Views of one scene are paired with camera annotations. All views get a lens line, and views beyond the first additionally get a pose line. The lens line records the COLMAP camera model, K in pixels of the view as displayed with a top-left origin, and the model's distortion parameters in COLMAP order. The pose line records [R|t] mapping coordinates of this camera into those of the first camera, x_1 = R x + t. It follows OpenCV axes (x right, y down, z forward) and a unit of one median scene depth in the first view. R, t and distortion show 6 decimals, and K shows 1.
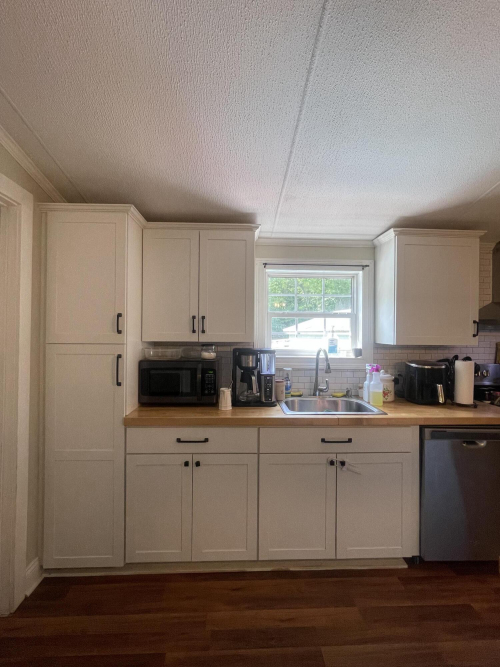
lens RADIAL K [[313.3, 0, 247.1], [0, 313.3, 331.4], [0, 0, 1]] dist [-0.000665, -0.000315]
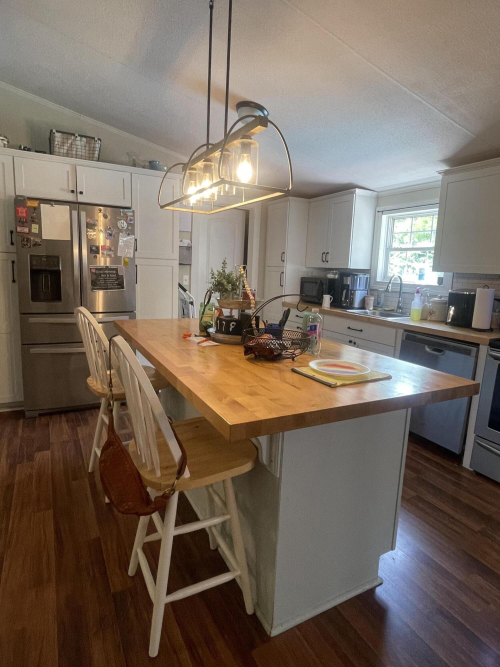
lens RADIAL K [[380.9, 0, 253.5], [0, 380.9, 326.6], [0, 0, 1]] dist [-0.007100, -0.001193]
pose [[0.451990, 0.141546, -0.880721, 1.611740], [-0.024459, 0.988926, 0.146383, 0.059756], [0.891688, -0.044622, 0.450446, -0.302519]]
